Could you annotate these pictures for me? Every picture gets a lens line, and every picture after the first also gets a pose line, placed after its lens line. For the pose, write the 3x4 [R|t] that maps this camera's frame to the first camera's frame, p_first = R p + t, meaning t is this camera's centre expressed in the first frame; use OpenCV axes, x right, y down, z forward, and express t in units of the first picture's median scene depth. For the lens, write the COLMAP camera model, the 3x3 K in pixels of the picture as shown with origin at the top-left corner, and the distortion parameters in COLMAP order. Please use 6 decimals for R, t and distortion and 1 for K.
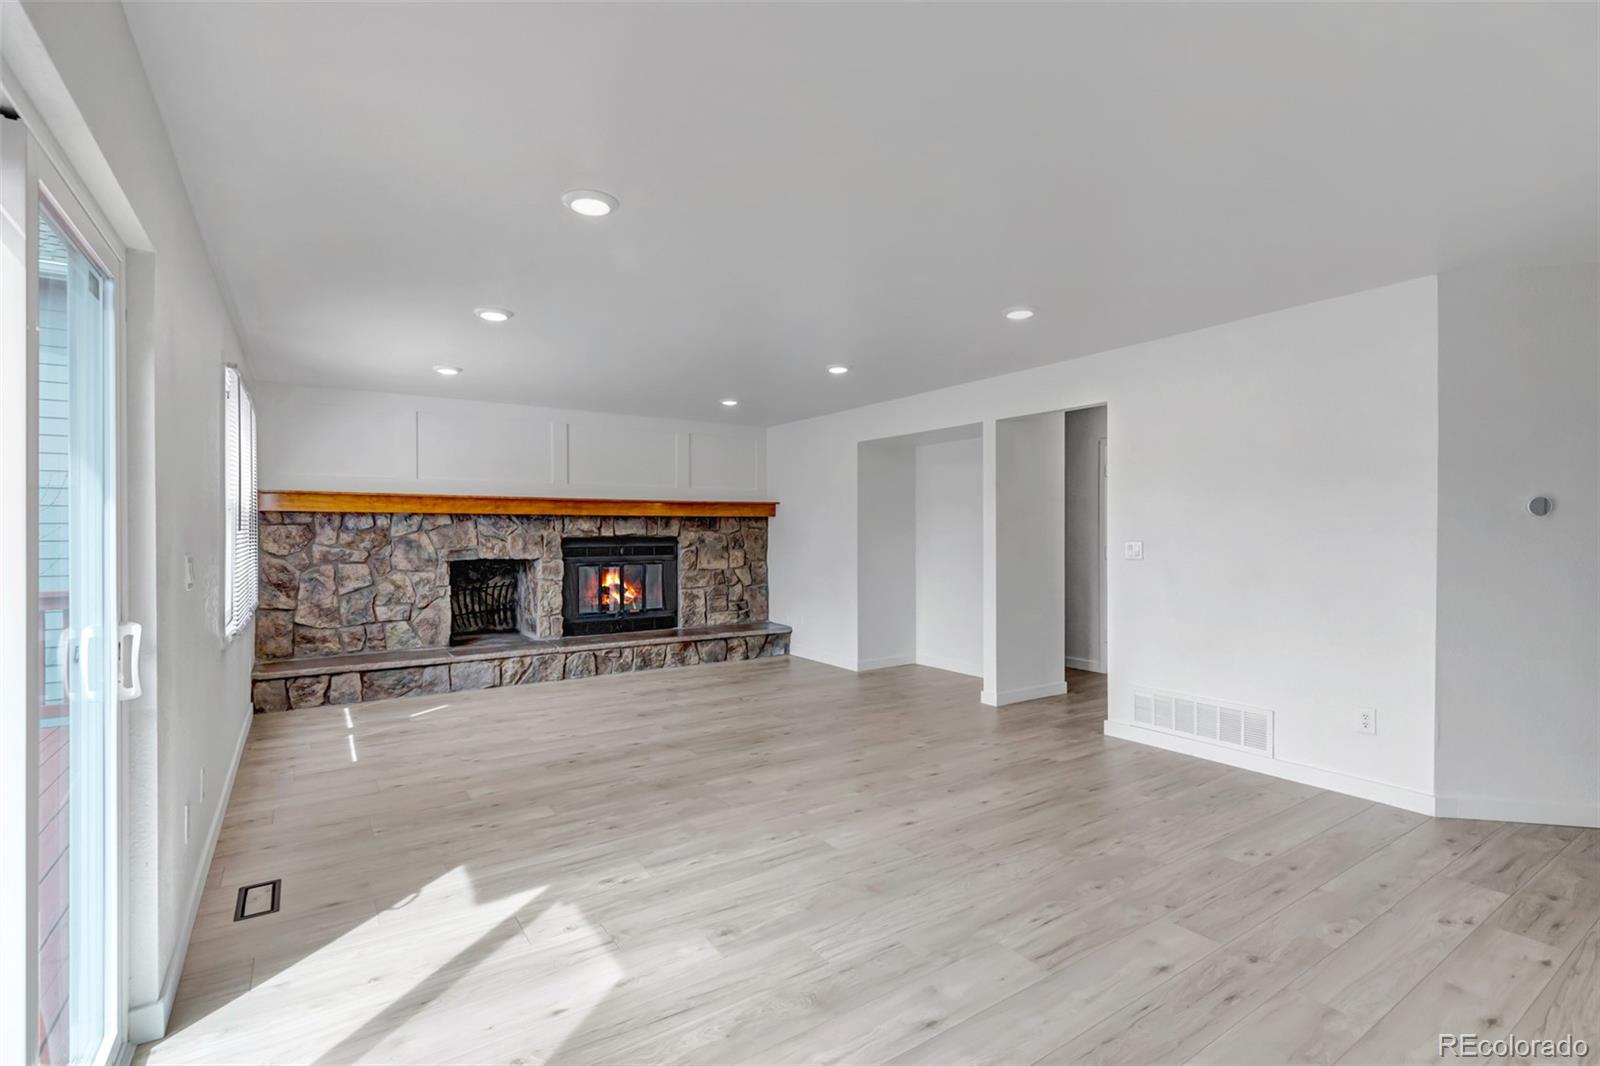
lens RADIAL K [[731.2, 0, 795.8], [0, 731.2, 528.3], [0, 0, 1]] dist [0.001405, 0.000661]
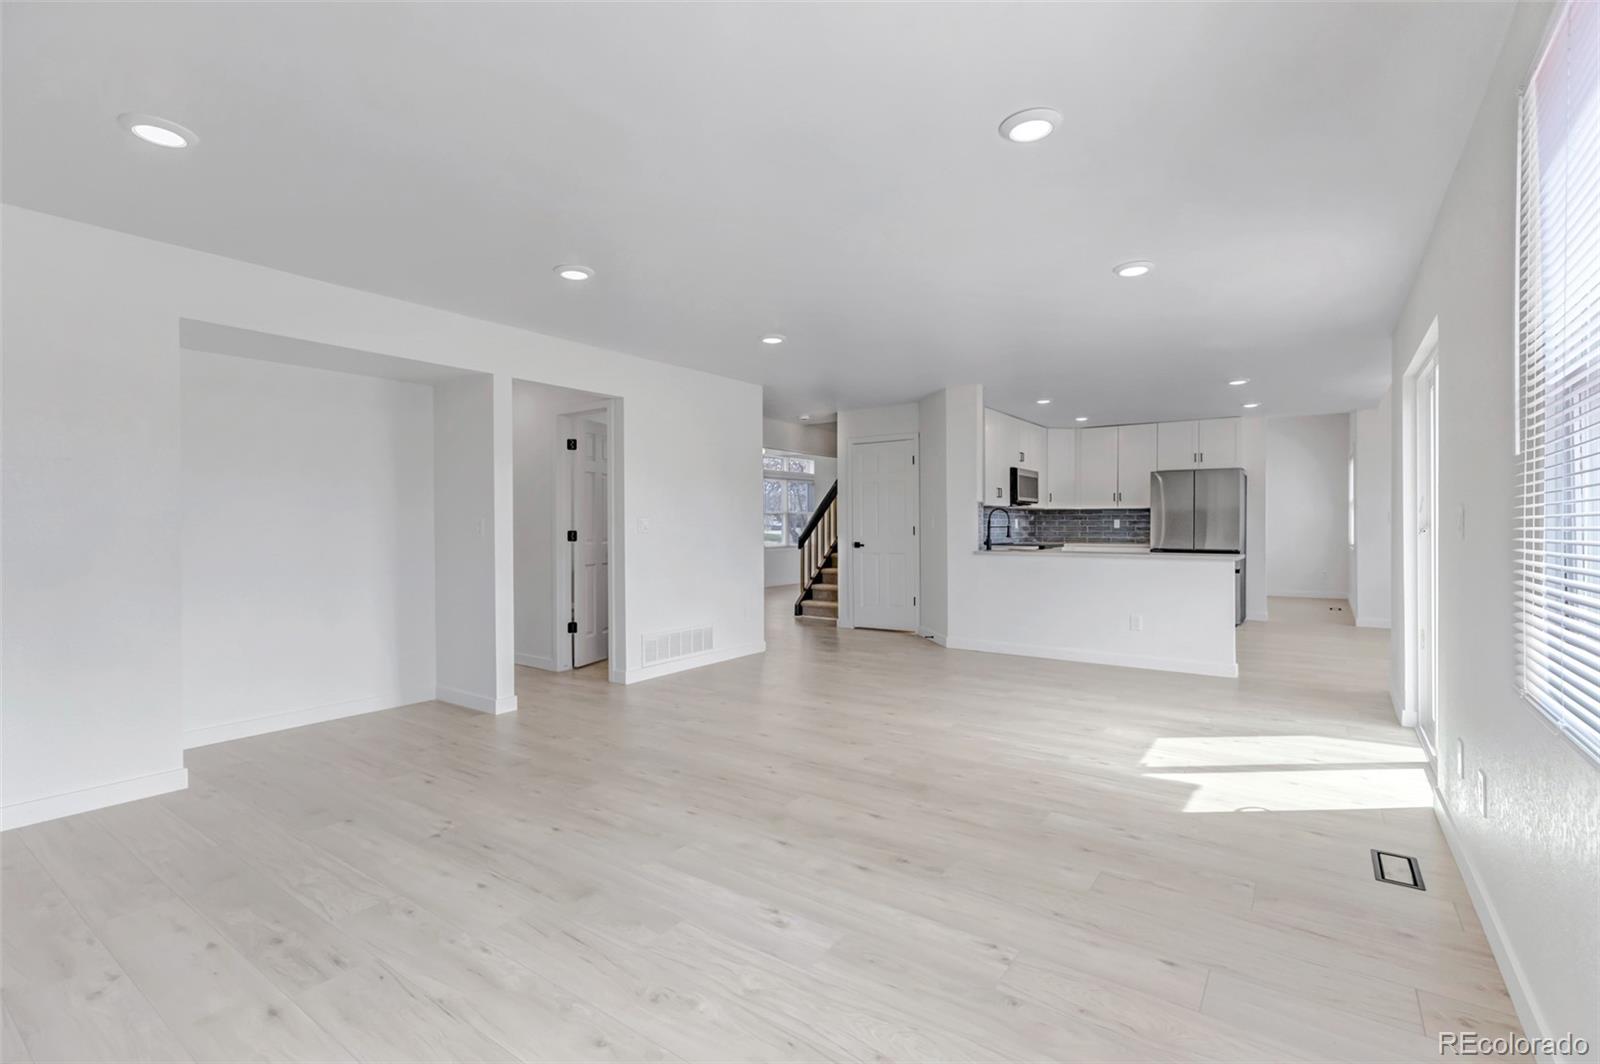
lens RADIAL K [[731.2, 0, 795.8], [0, 731.2, 527.3], [0, 0, 1]] dist [0.001405, 0.000661]
pose [[-0.353531, 0.002801, 0.935419, -0.934431], [0.003206, 0.999993, -0.001783, 0.043905], [-0.935417, 0.002369, -0.353538, 1.430202]]
